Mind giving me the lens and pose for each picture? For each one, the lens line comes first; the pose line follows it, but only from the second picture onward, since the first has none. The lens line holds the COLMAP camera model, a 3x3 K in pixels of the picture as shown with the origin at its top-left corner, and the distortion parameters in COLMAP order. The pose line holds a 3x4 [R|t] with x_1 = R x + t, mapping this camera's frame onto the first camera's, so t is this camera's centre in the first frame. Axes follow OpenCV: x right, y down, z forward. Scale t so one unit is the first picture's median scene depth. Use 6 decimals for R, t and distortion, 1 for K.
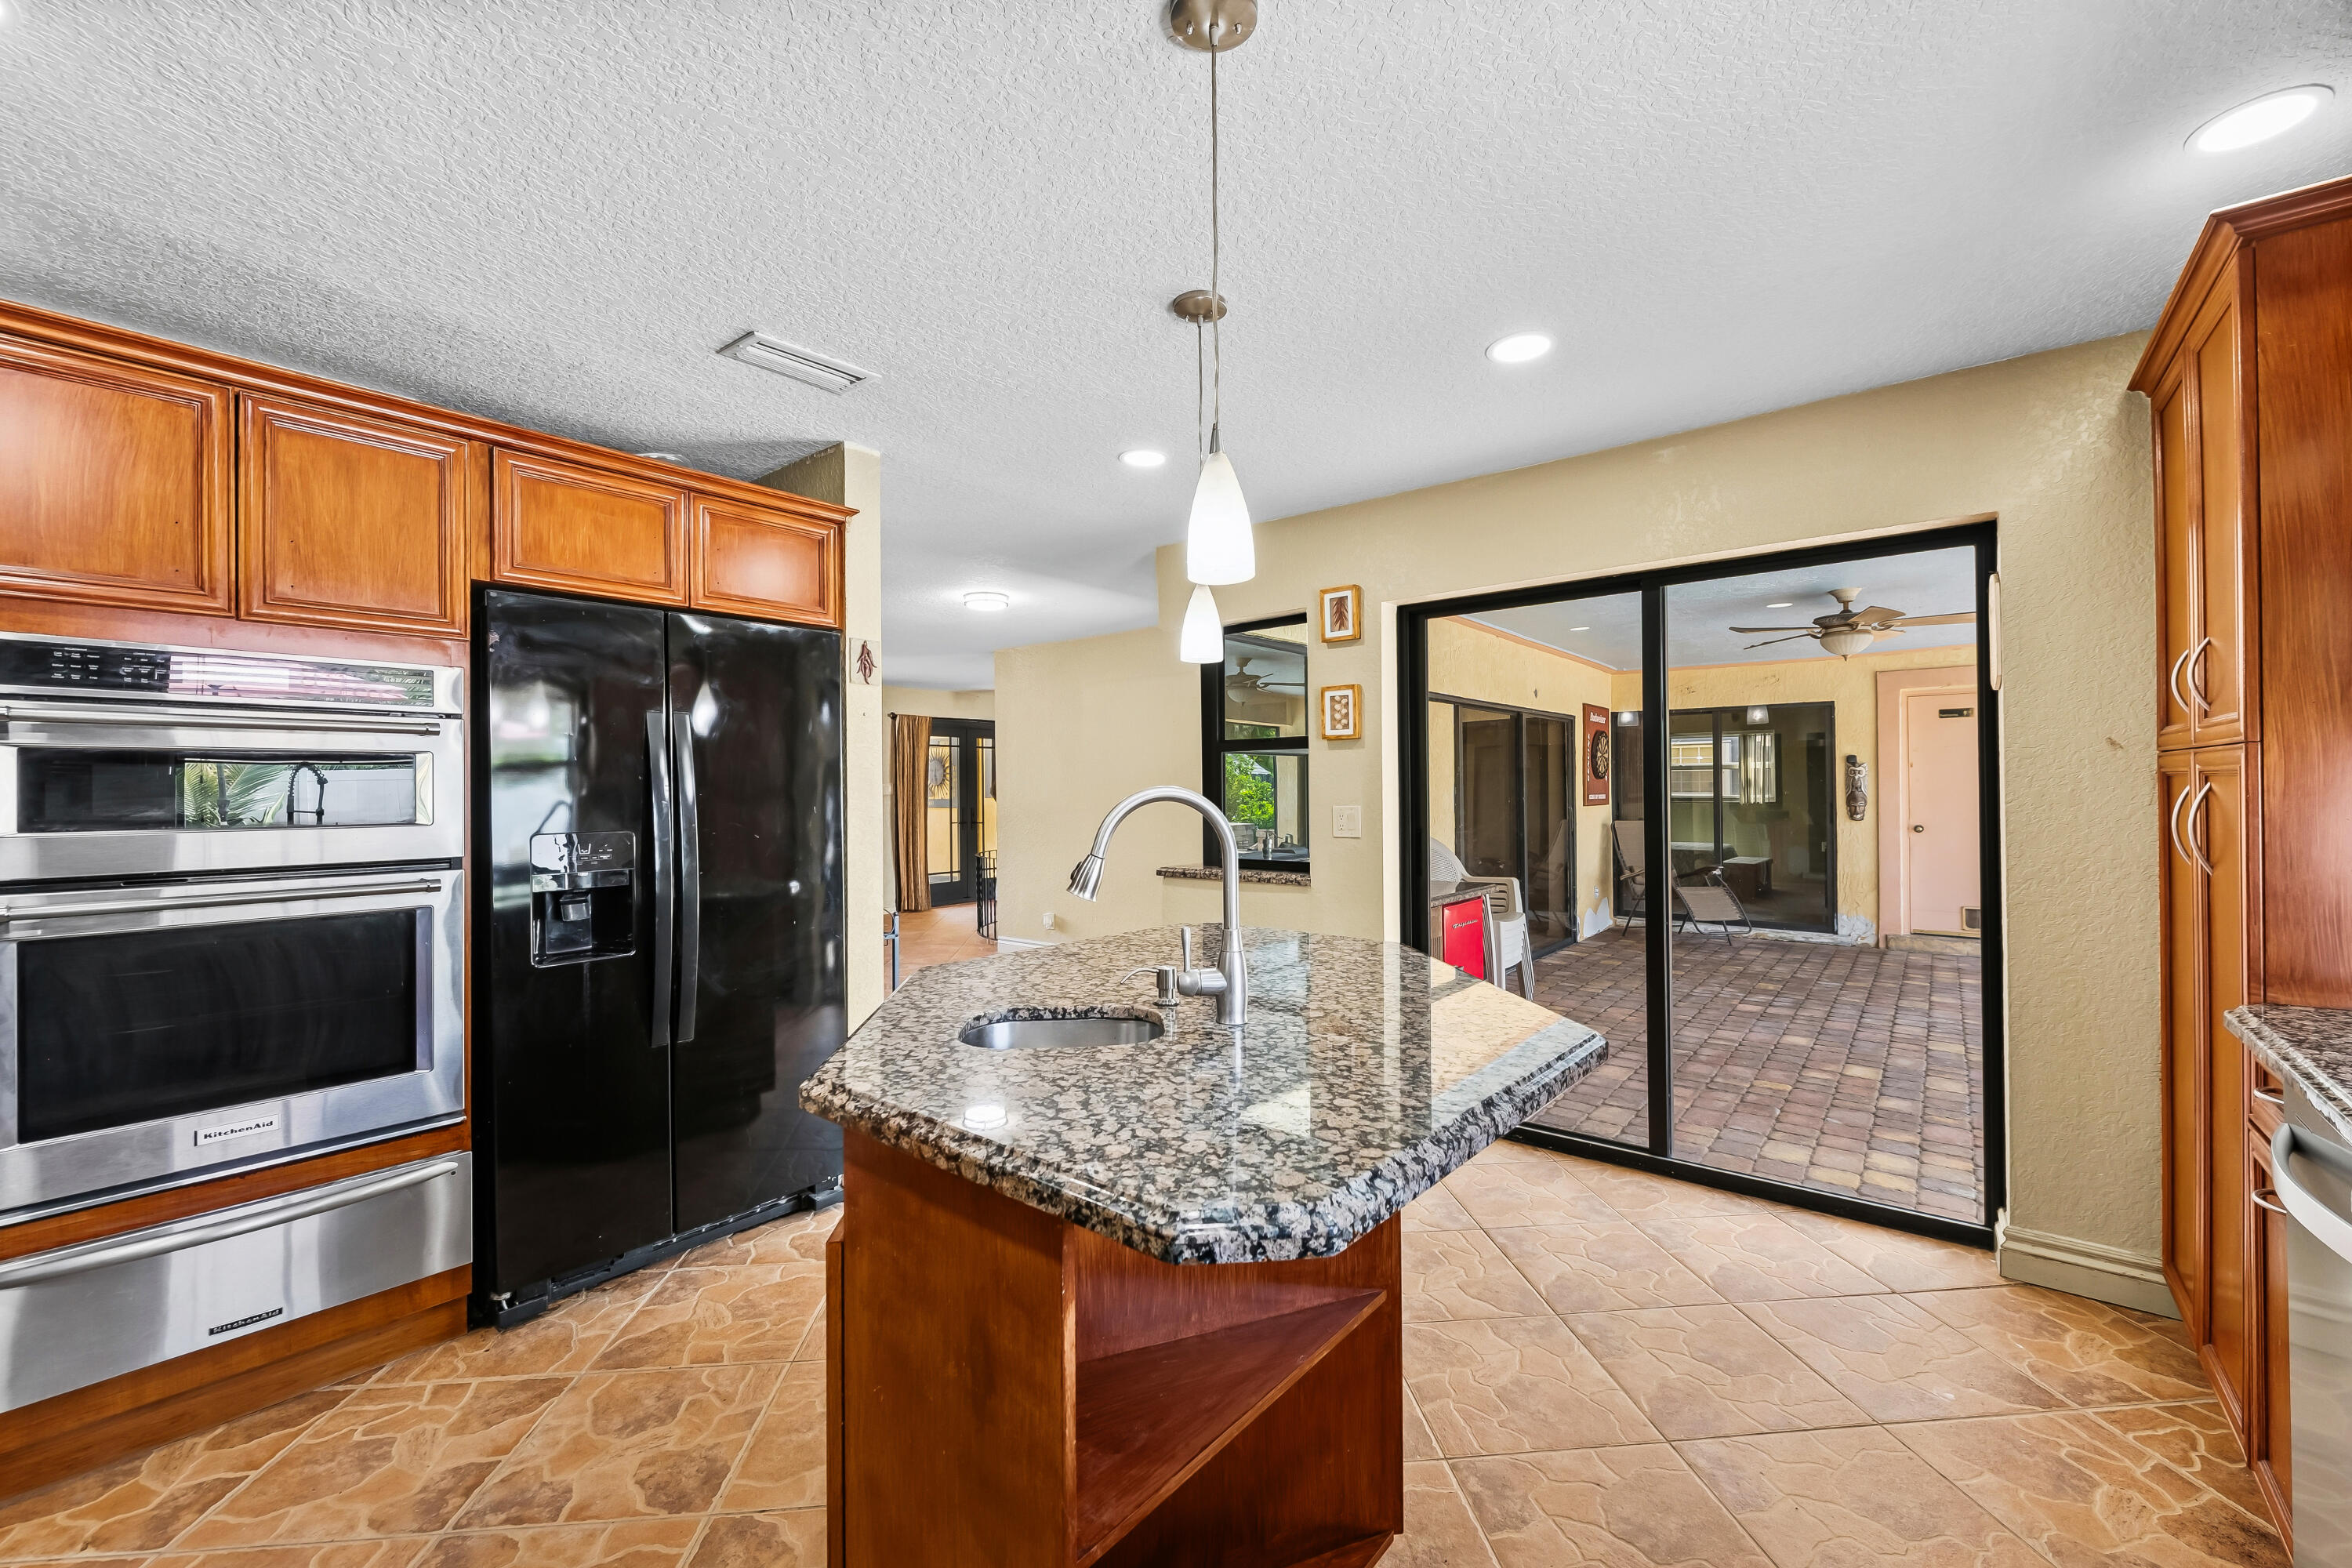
lens RADIAL K [[930.0, 0, 1176.0], [0, 930.0, 784.0], [0, 0, 1]] dist [-0.007596, -0.000256]
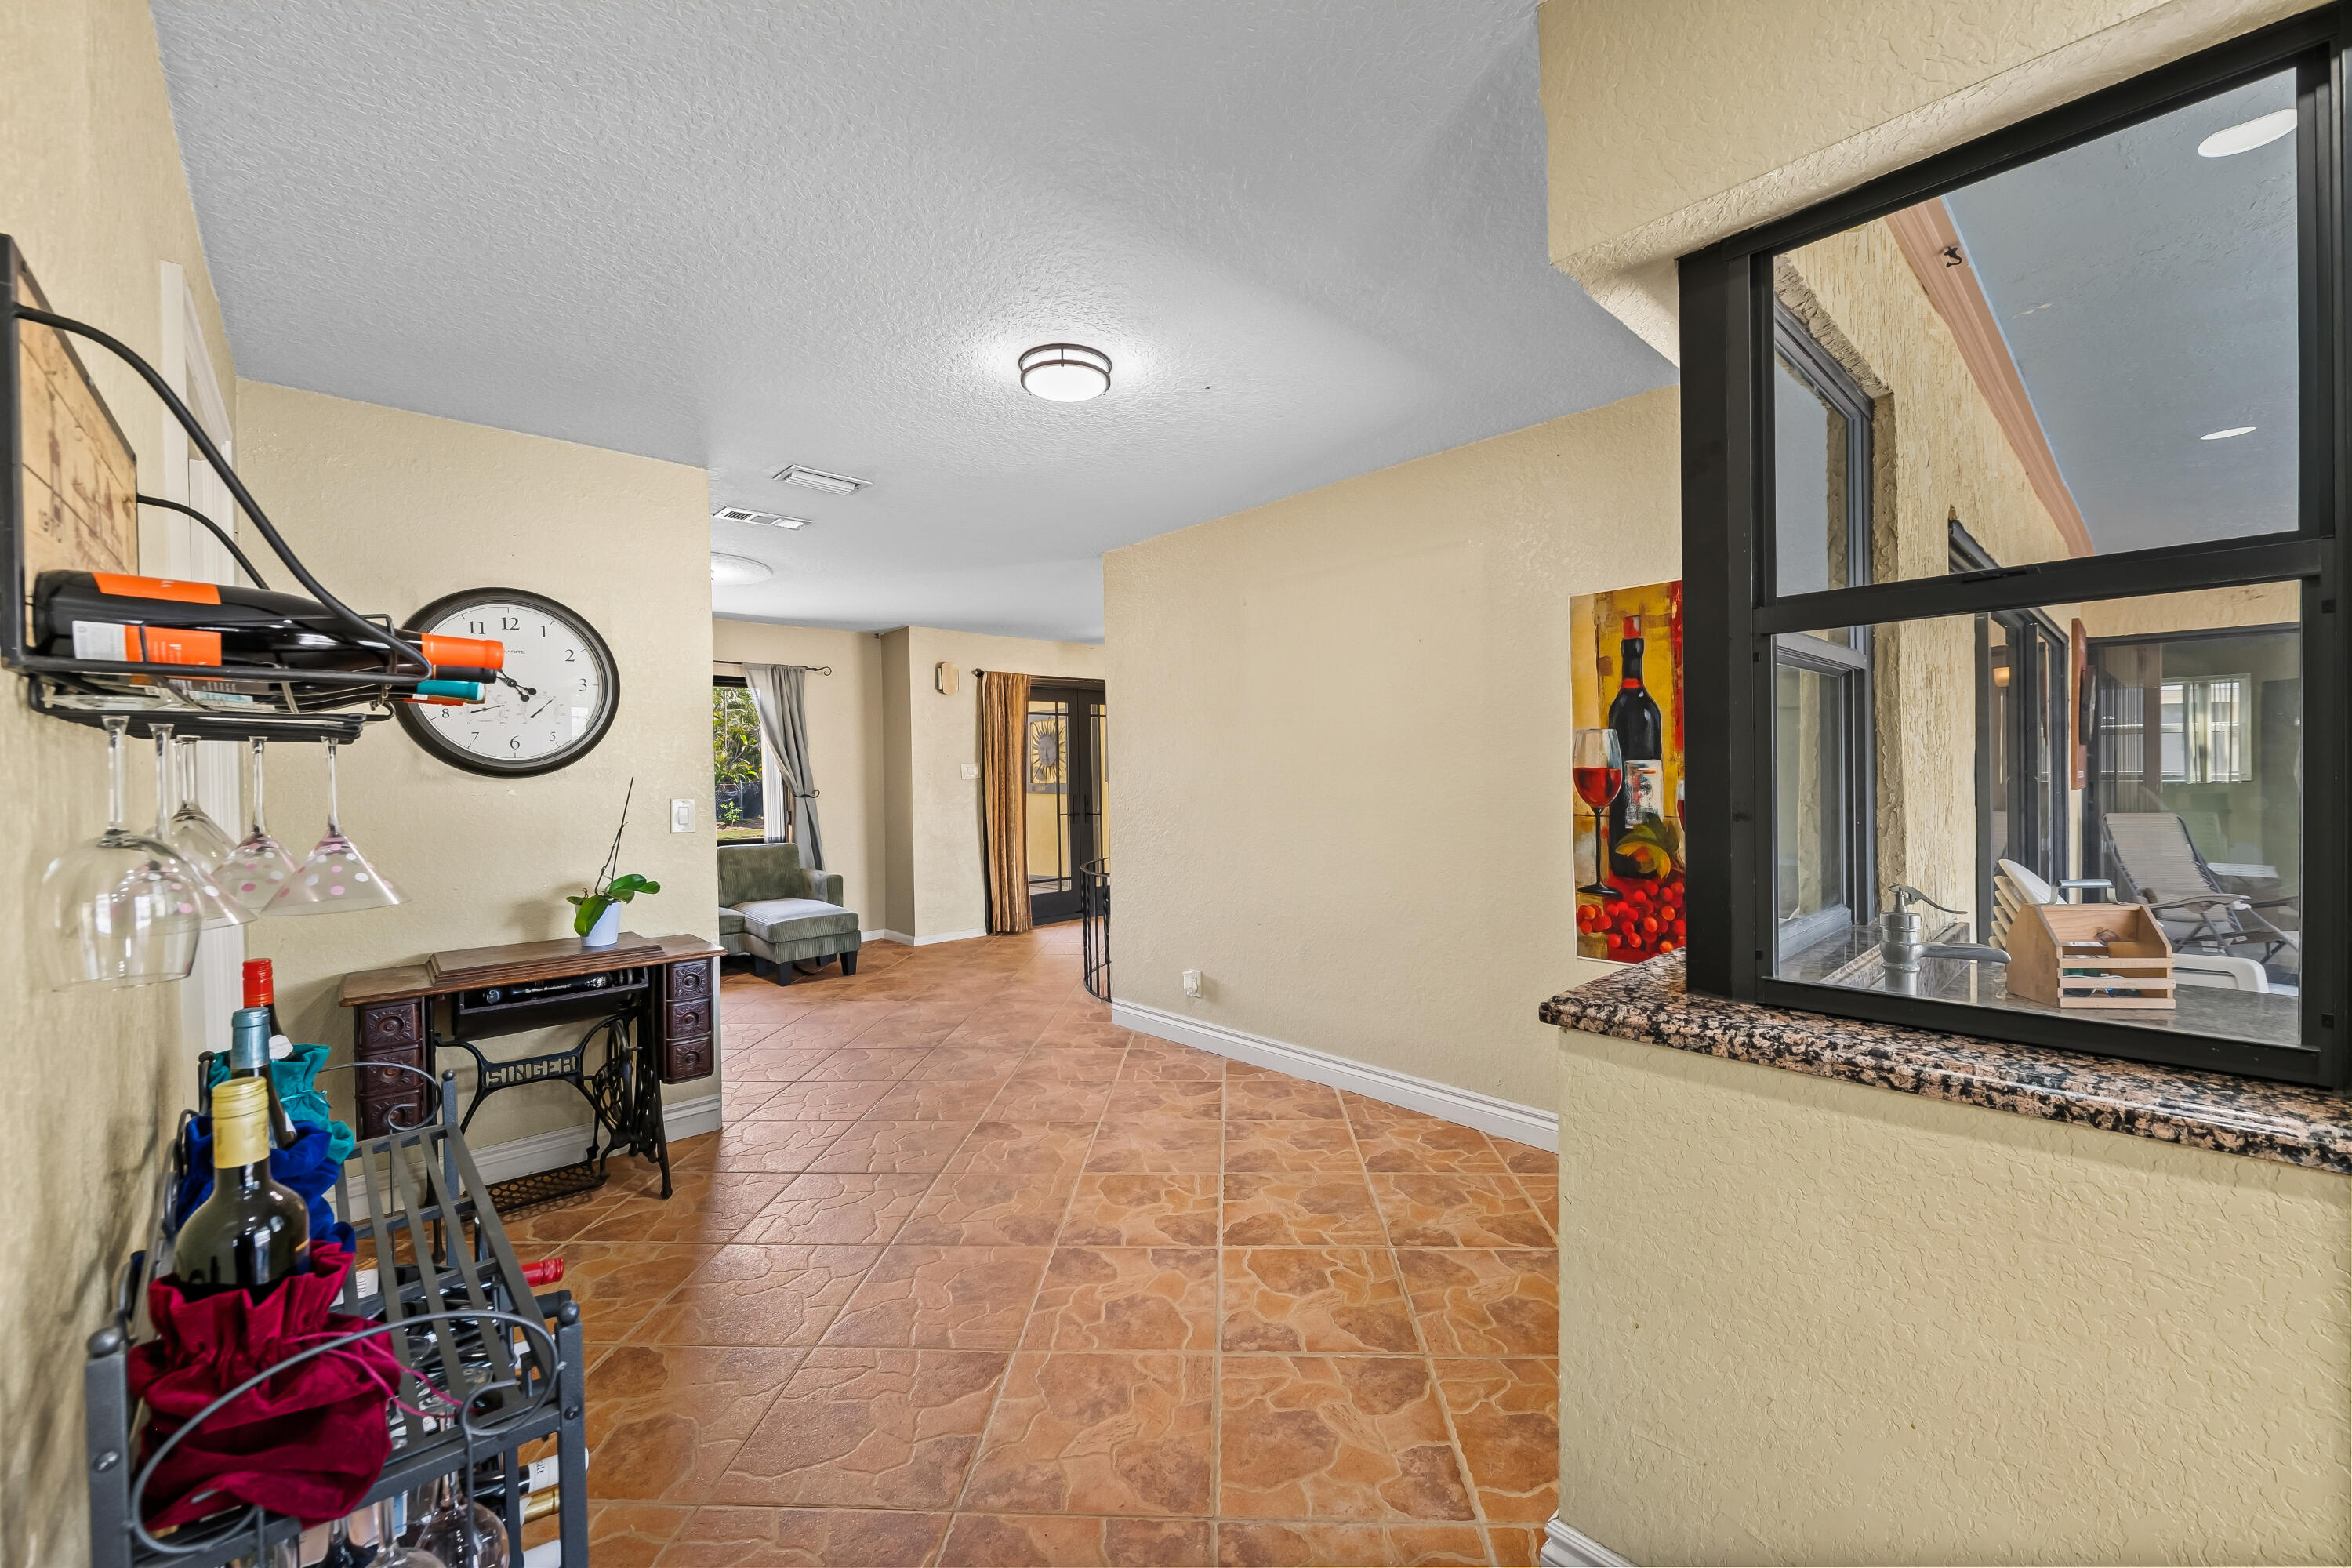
lens RADIAL K [[930.0, 0, 1176.0], [0, 930.0, 784.0], [0, 0, 1]] dist [-0.007596, -0.000256]
pose [[0.990690, -0.006583, -0.135981, -0.052455], [0.009251, 0.999777, 0.018992, 0.003488], [0.135826, -0.020073, 0.990529, 0.329057]]
